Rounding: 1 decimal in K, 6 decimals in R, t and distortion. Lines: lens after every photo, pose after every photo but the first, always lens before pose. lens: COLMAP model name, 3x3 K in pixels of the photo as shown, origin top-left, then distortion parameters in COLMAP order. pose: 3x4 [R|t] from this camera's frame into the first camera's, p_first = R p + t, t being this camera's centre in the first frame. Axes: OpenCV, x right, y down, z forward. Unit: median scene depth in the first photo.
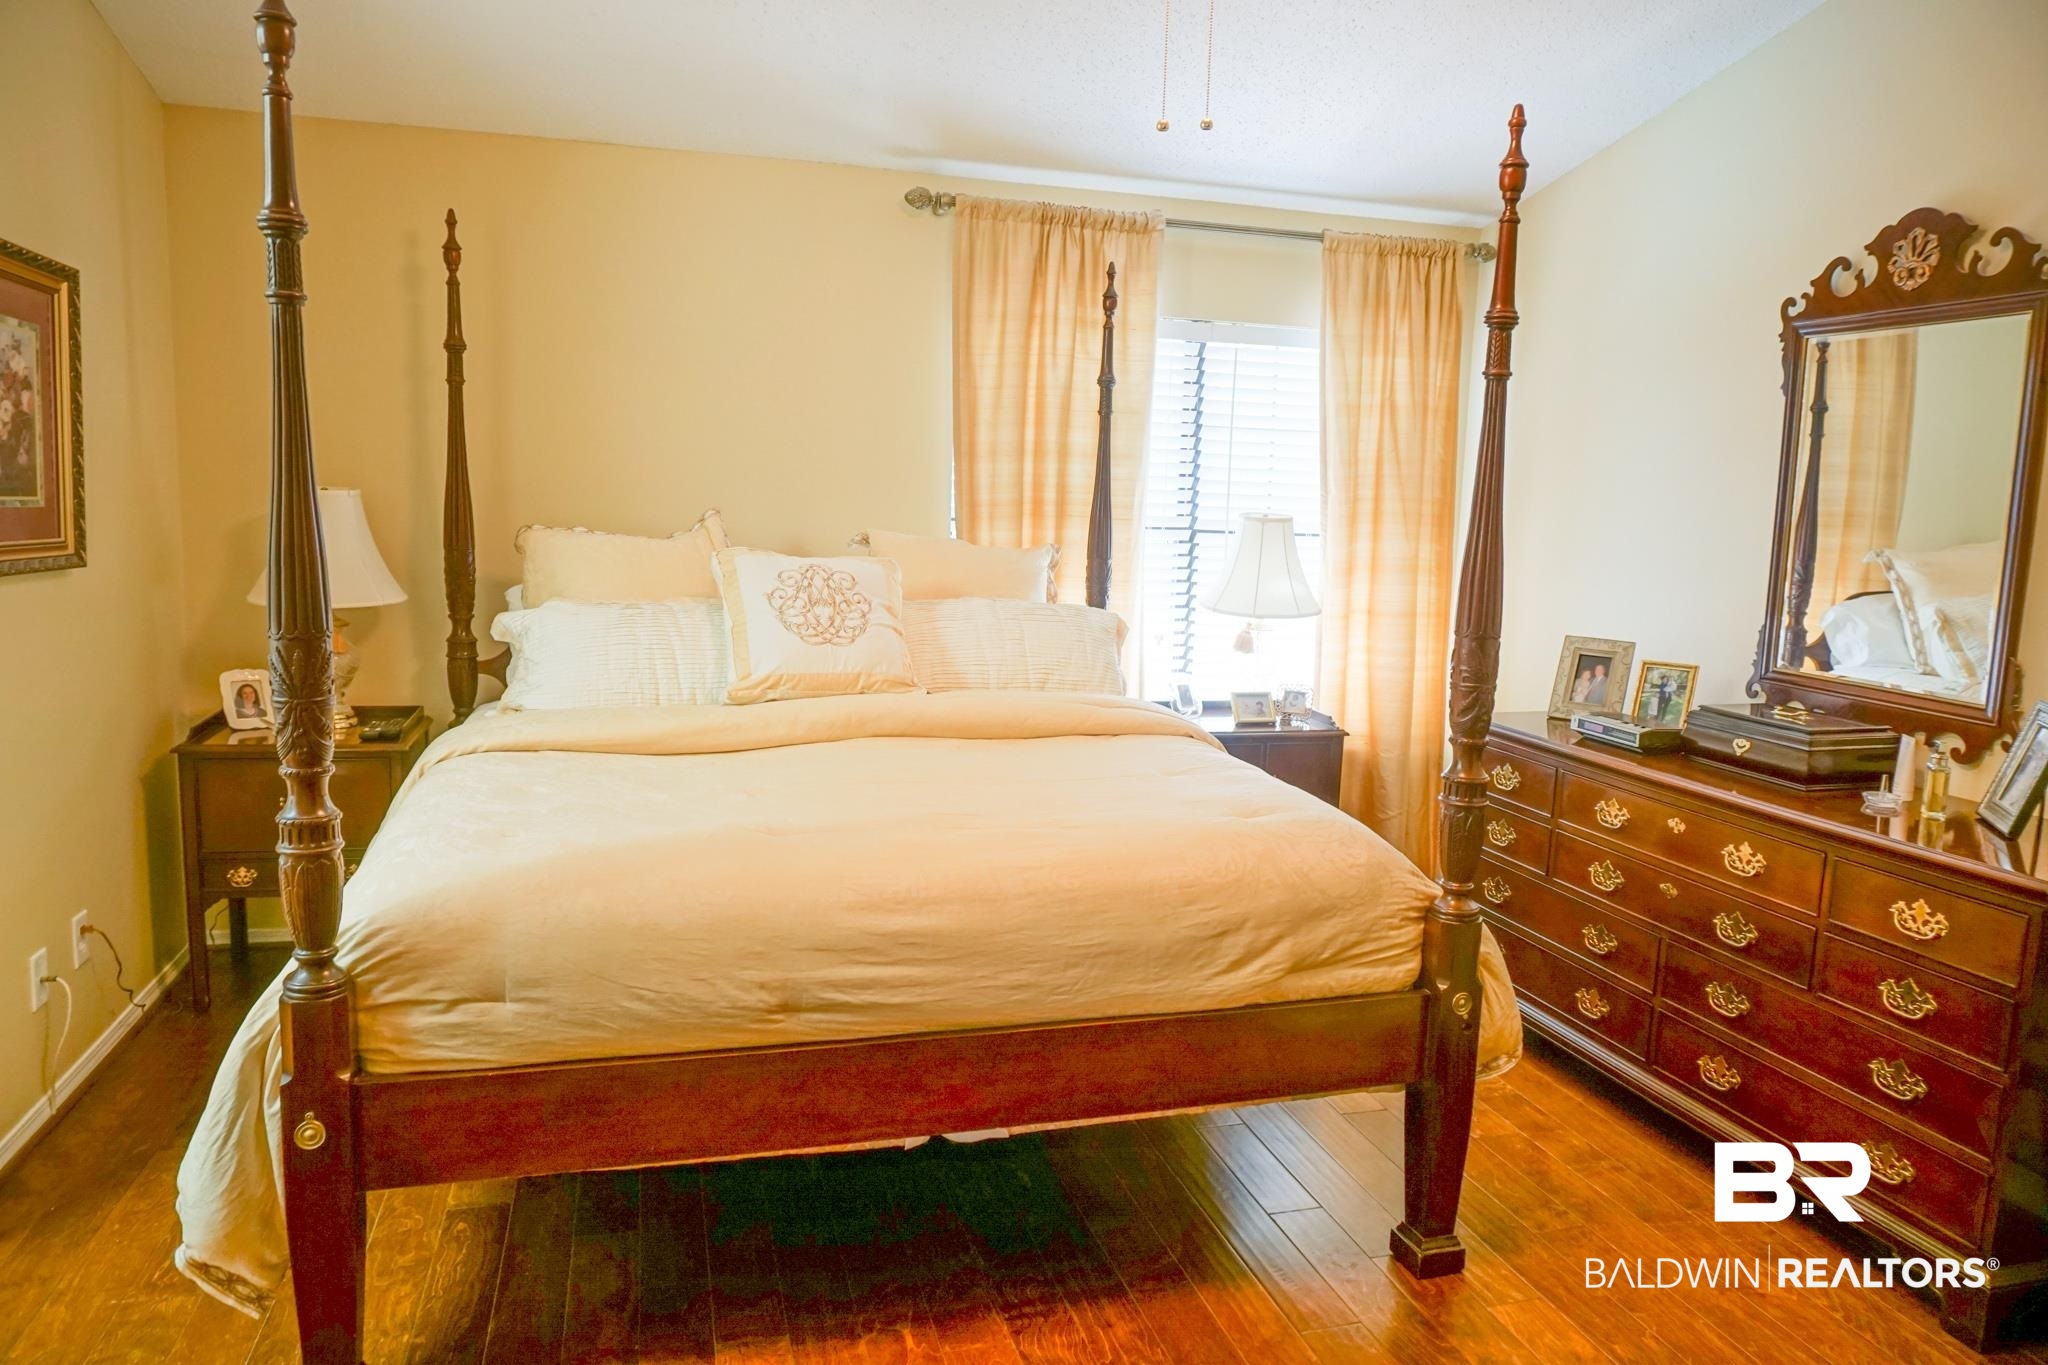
lens RADIAL K [[1351.5, 0, 1024.0], [0, 1351.5, 682.5], [0, 0, 1]] dist [-0.059474, 0.027217]
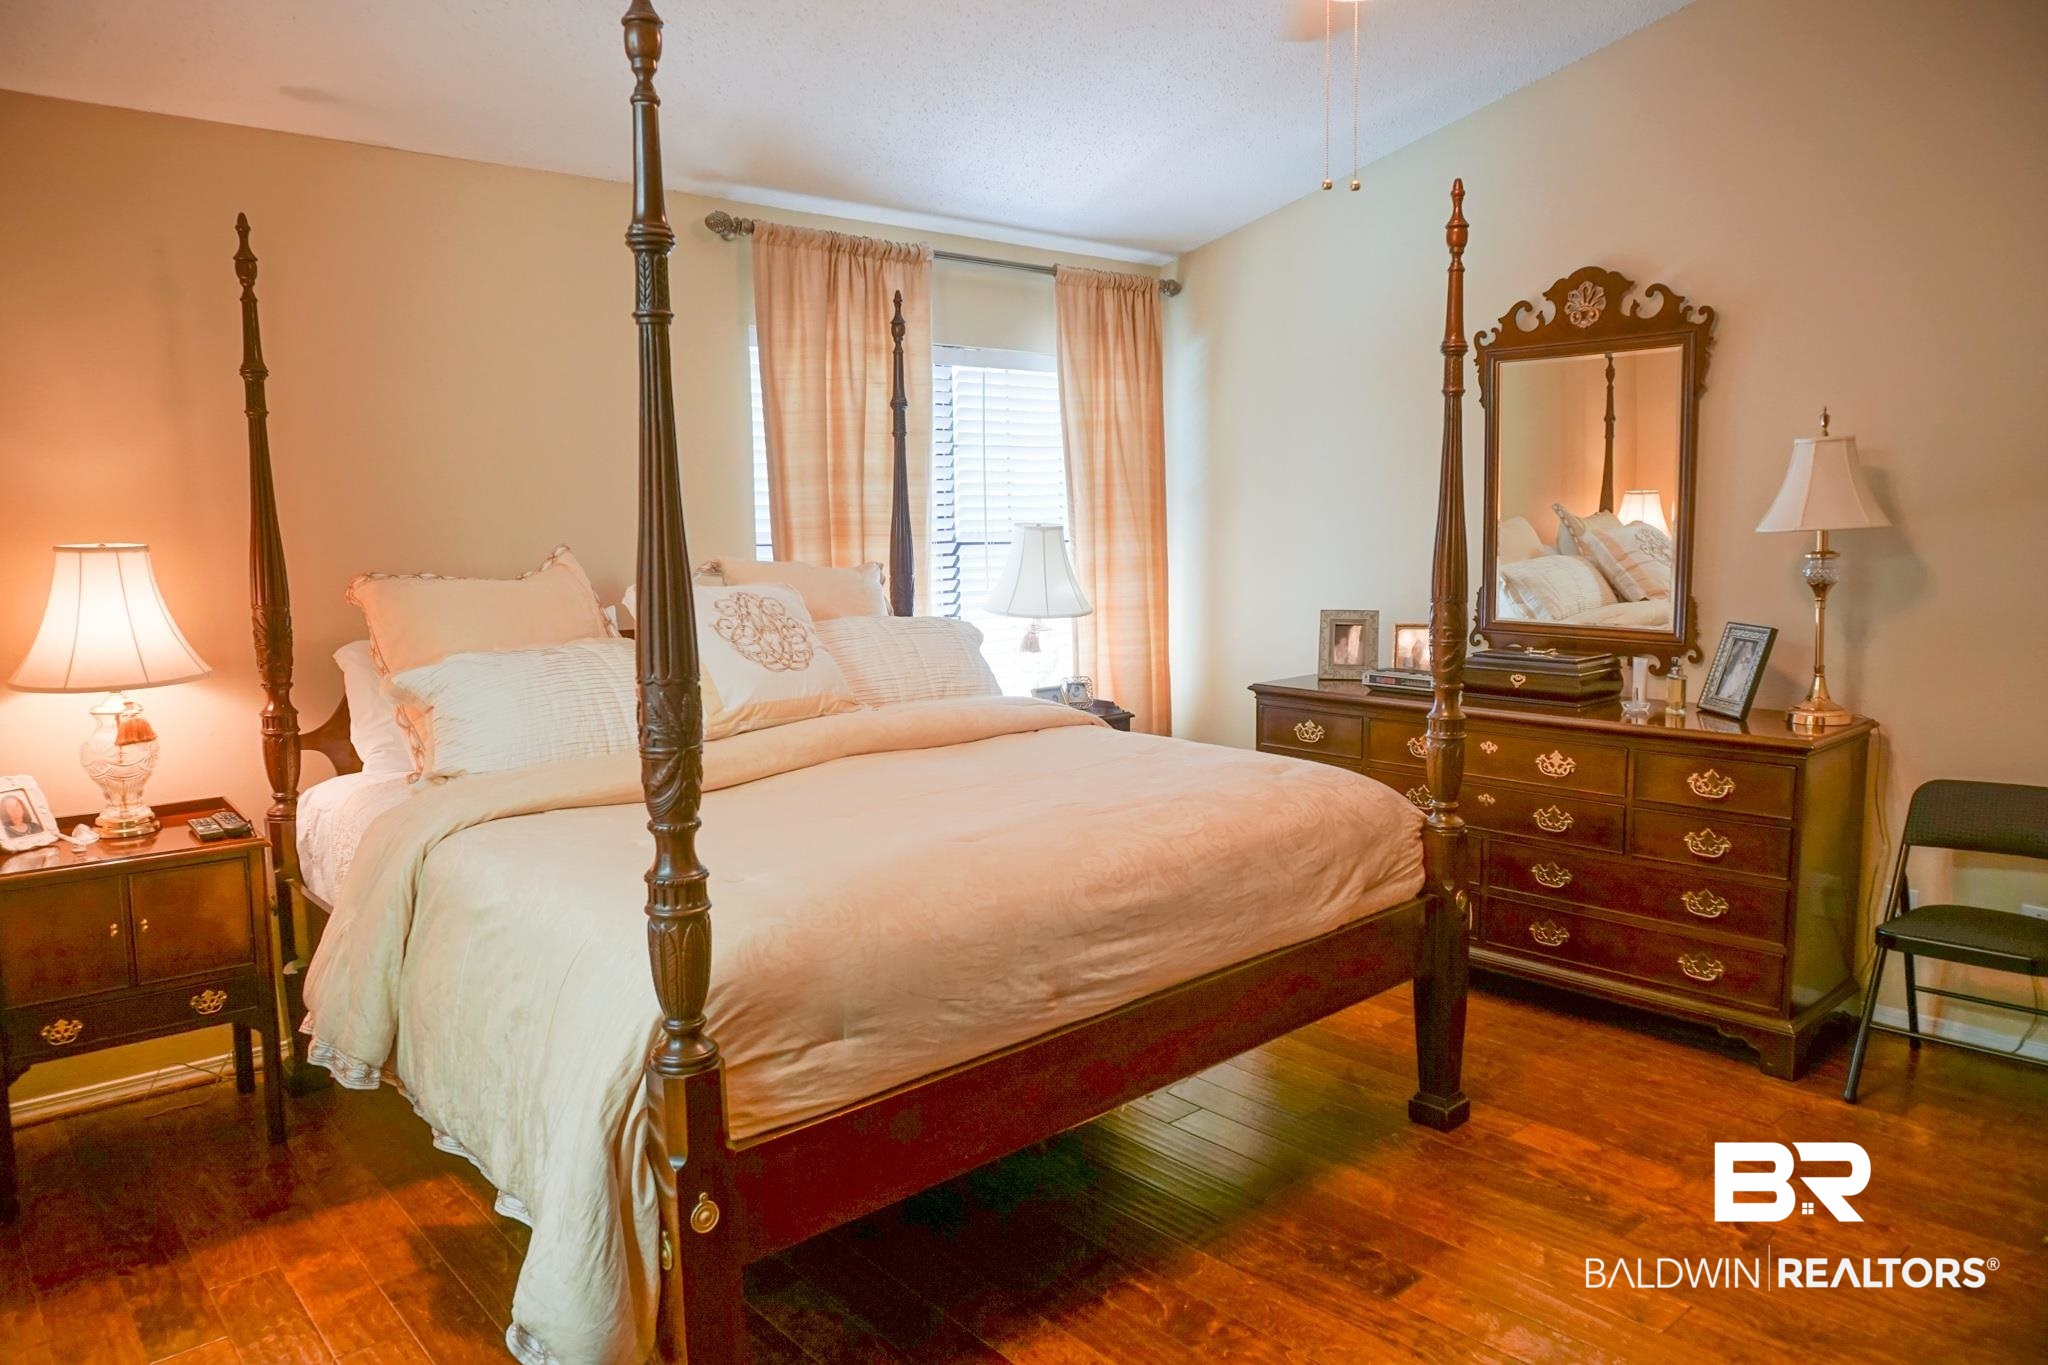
lens RADIAL K [[1351.5, 0, 1024.0], [0, 1351.5, 682.5], [0, 0, 1]] dist [-0.059474, 0.027217]
pose [[0.901844, -0.097062, 0.421017, -0.404647], [0.103747, 0.994579, 0.007061, -0.008212], [-0.419420, 0.037312, 0.907025, 0.025904]]
